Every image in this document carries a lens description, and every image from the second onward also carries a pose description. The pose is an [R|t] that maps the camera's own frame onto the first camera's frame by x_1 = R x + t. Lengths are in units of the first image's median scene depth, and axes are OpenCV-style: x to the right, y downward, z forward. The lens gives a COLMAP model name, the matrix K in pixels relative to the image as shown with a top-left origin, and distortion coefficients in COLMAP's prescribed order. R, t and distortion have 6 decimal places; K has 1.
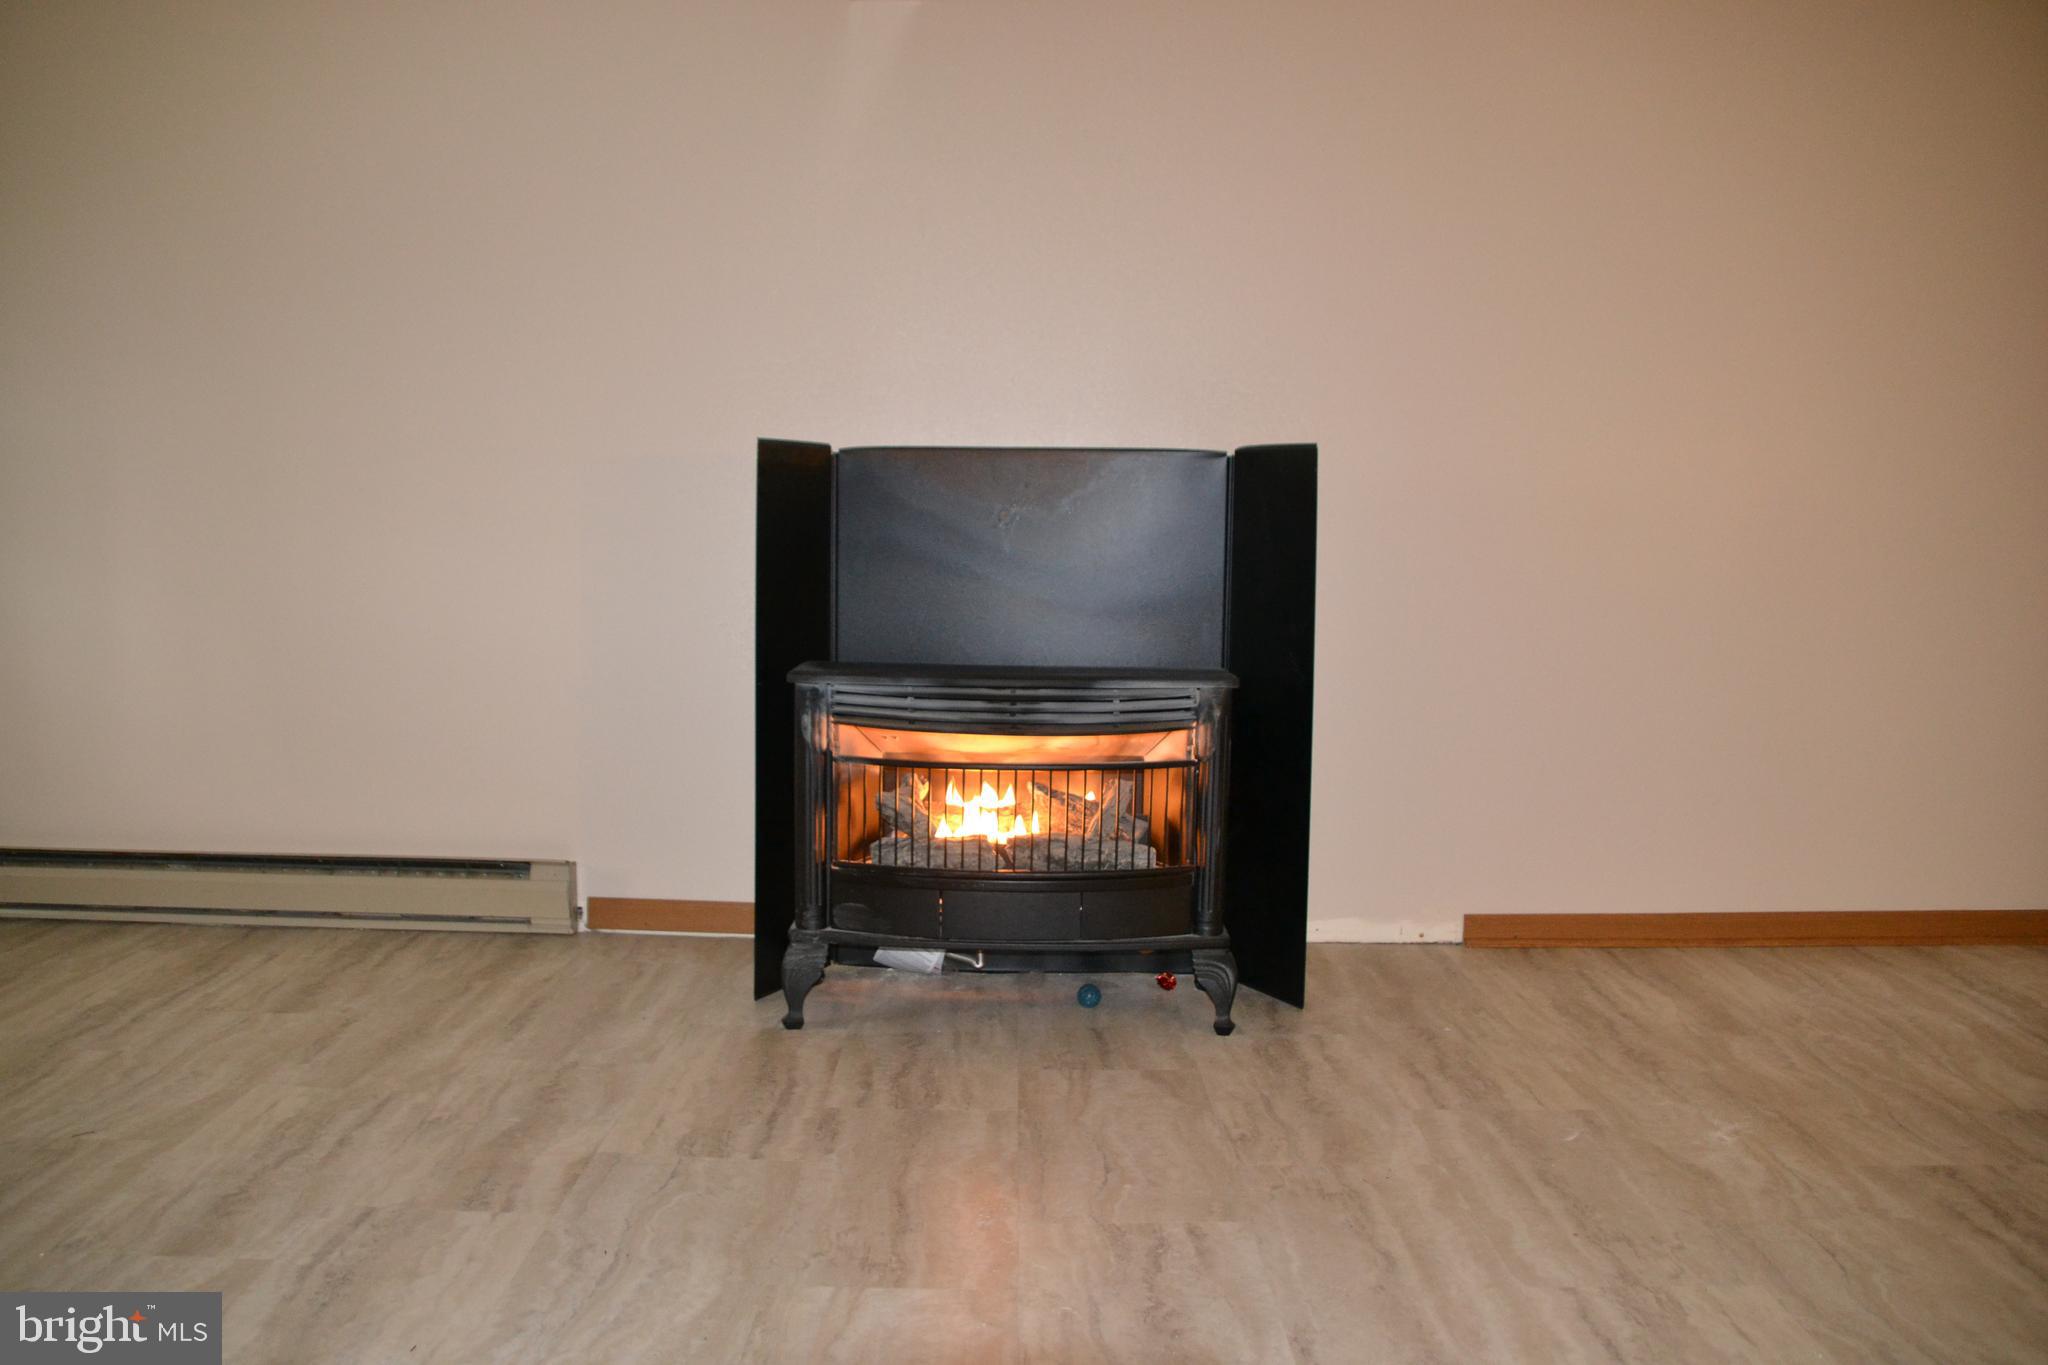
lens RADIAL K [[1636.3, 0, 1012.5], [0, 1636.3, 688.9], [0, 0, 1]] dist [-0.151086, 0.099019]
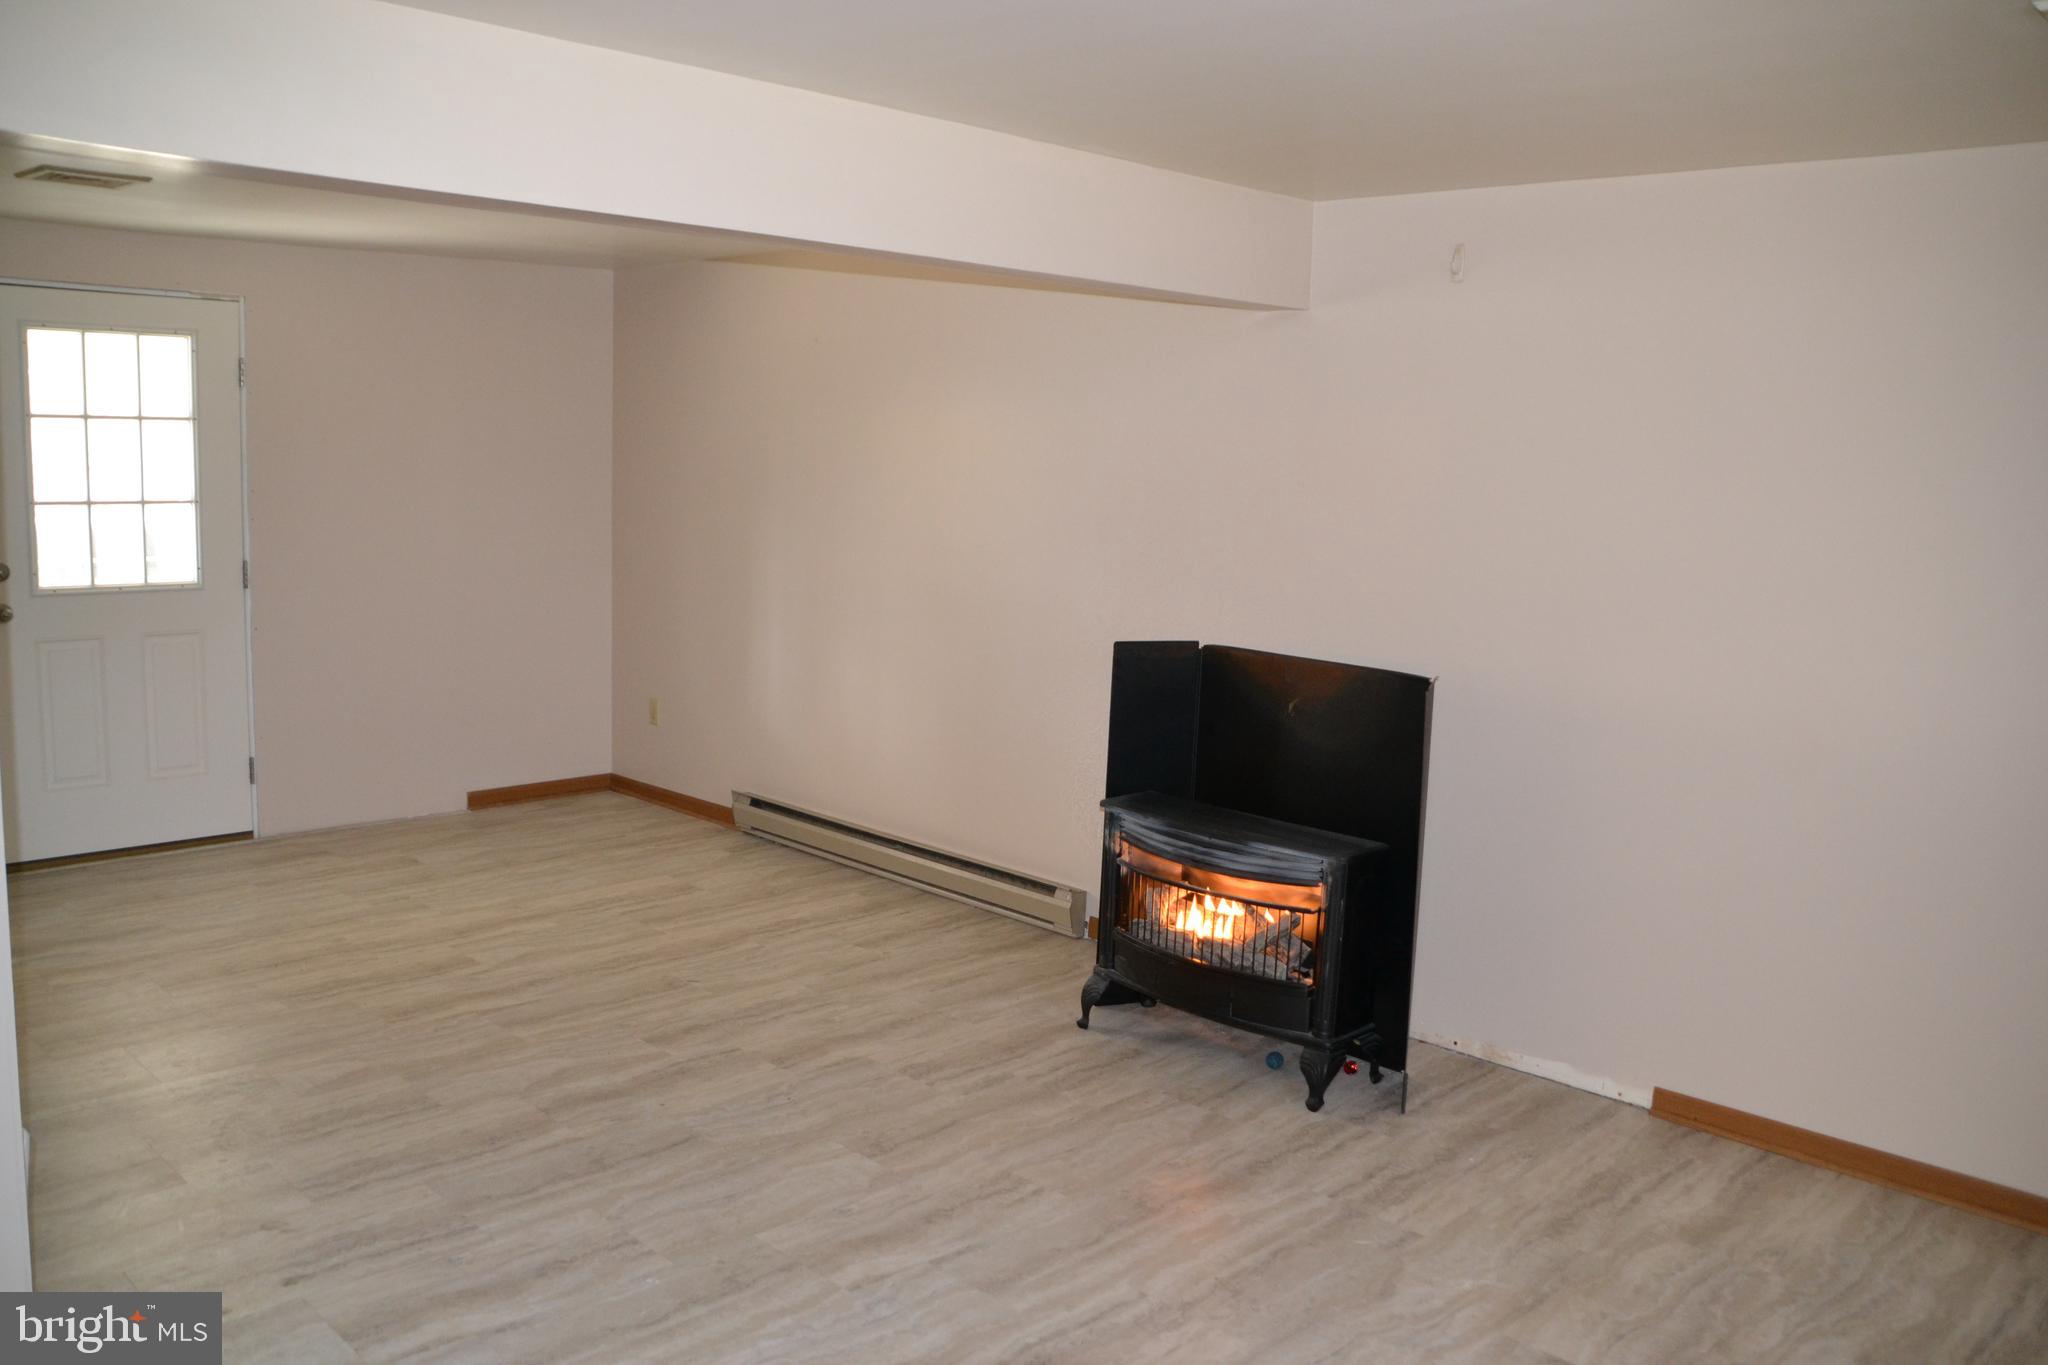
lens RADIAL K [[1636.3, 0, 1012.5], [0, 1636.3, 688.9], [0, 0, 1]] dist [-0.151086, 0.099019]
pose [[0.710068, 0.113823, -0.694872, 0.962834], [-0.099436, 0.993168, 0.061075, -0.223243], [0.697076, 0.025728, 0.716535, -0.181161]]
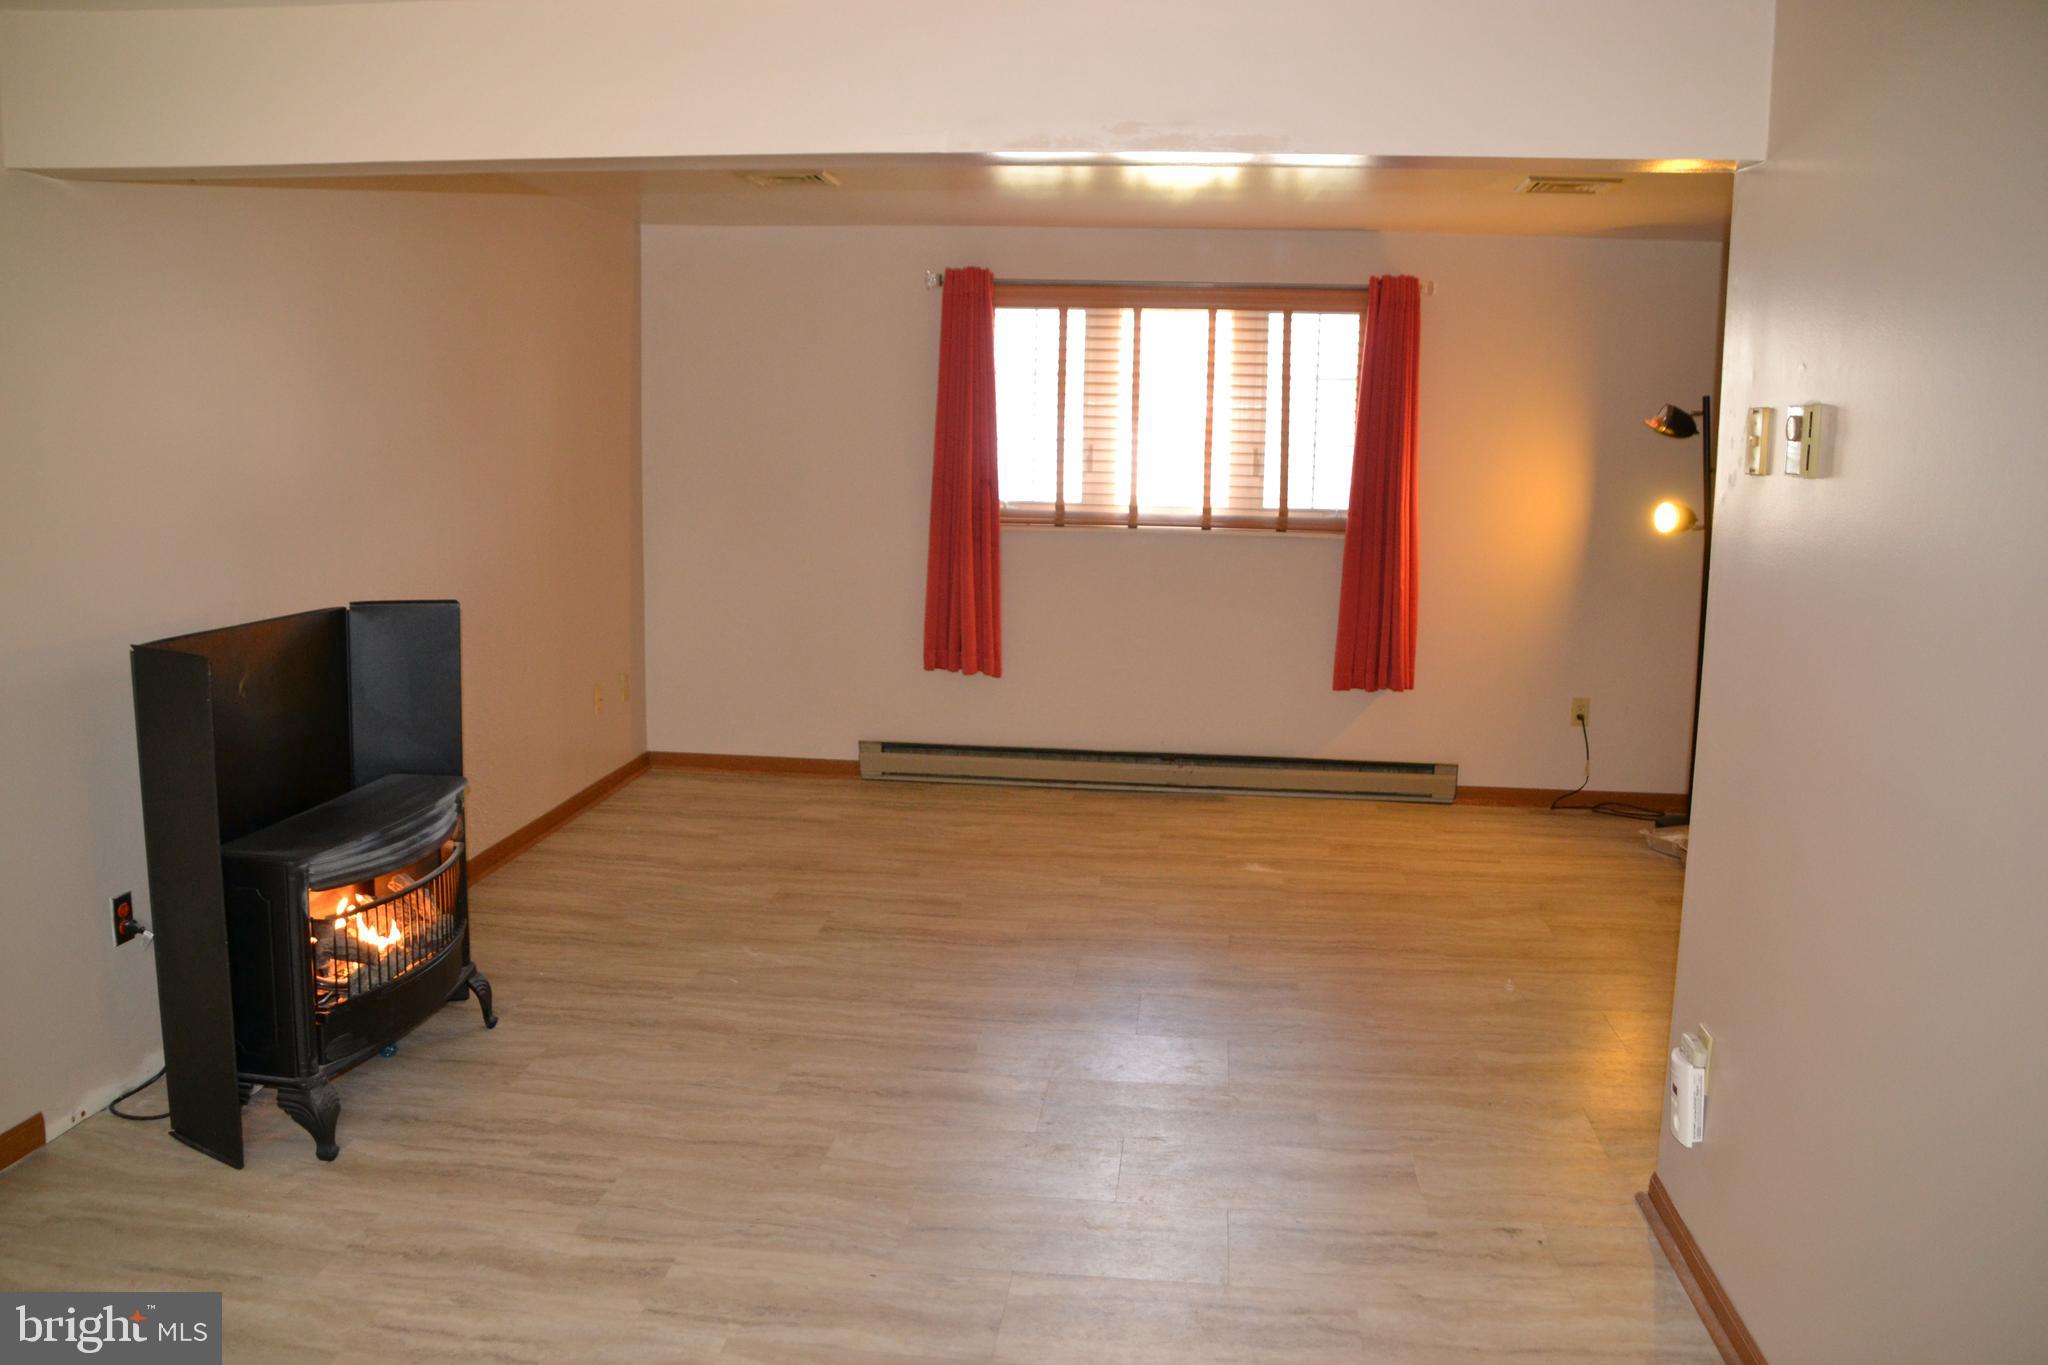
lens RADIAL K [[1636.3, 0, 1012.5], [0, 1636.3, 688.9], [0, 0, 1]] dist [-0.151086, 0.099019]
pose [[0.118947, -0.169139, 0.978388, -1.260306], [0.086069, 0.983431, 0.159547, -0.287699], [-0.989163, 0.065231, 0.131534, 0.399506]]
